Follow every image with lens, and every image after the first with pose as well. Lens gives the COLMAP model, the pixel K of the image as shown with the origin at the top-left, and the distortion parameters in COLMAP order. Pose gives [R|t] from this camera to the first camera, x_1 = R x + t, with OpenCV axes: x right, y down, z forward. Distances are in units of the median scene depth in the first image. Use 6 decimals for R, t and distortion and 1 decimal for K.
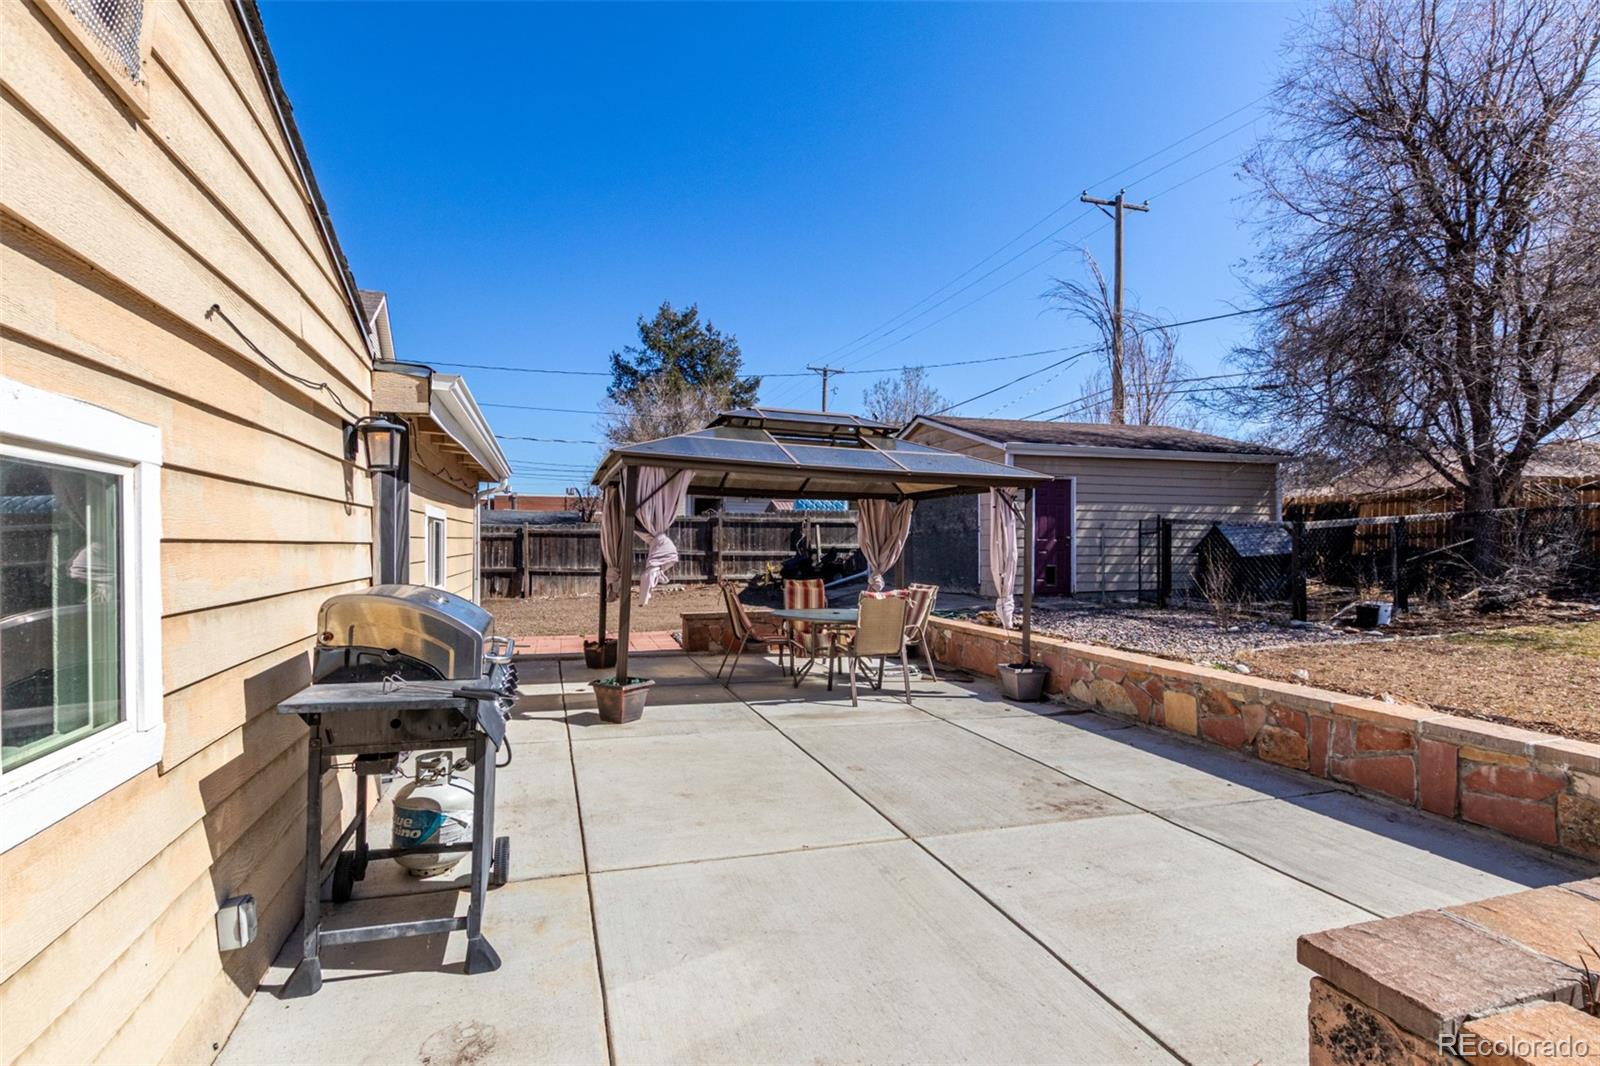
lens RADIAL K [[730.6, 0, 801.6], [0, 730.6, 540.7], [0, 0, 1]] dist [0.000336, -0.000122]
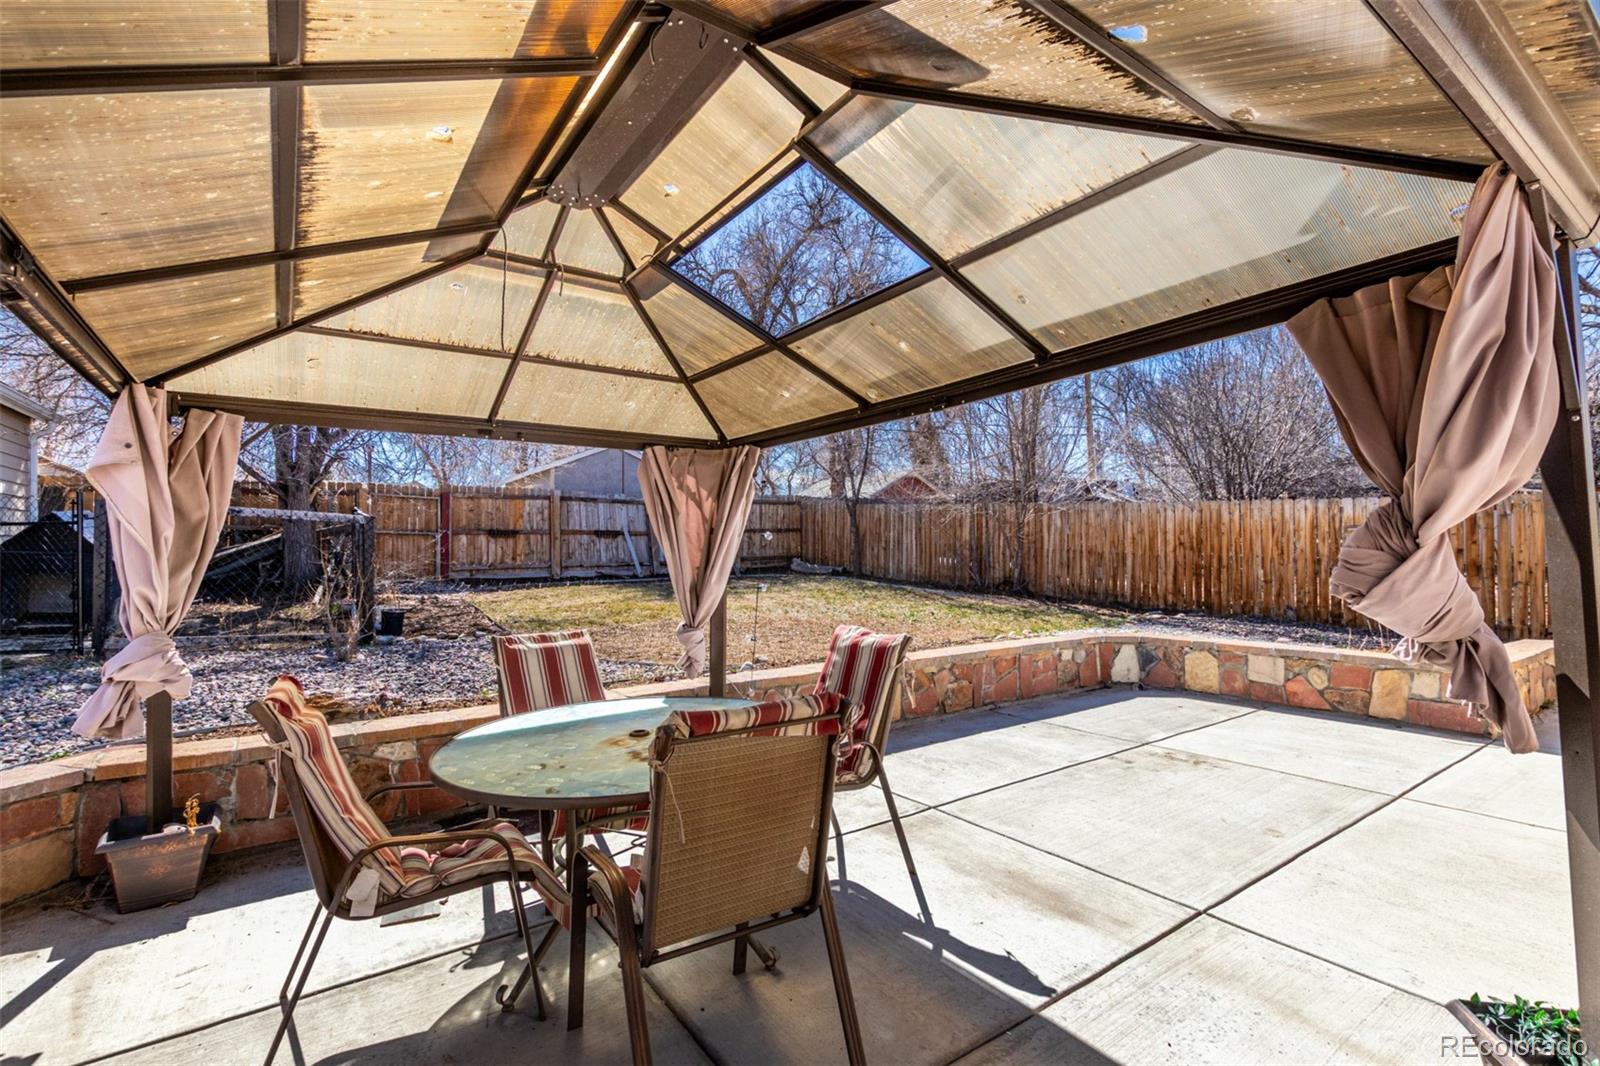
lens RADIAL K [[730.1, 0, 796.7], [0, 730.1, 539.2], [0, 0, 1]] dist [0.003324, -0.000197]
pose [[-0.281703, 0.004802, 0.959490, -0.507894], [0.000345, 0.999988, -0.004904, 0.010589], [-0.959502, -0.001050, -0.281702, 1.662228]]
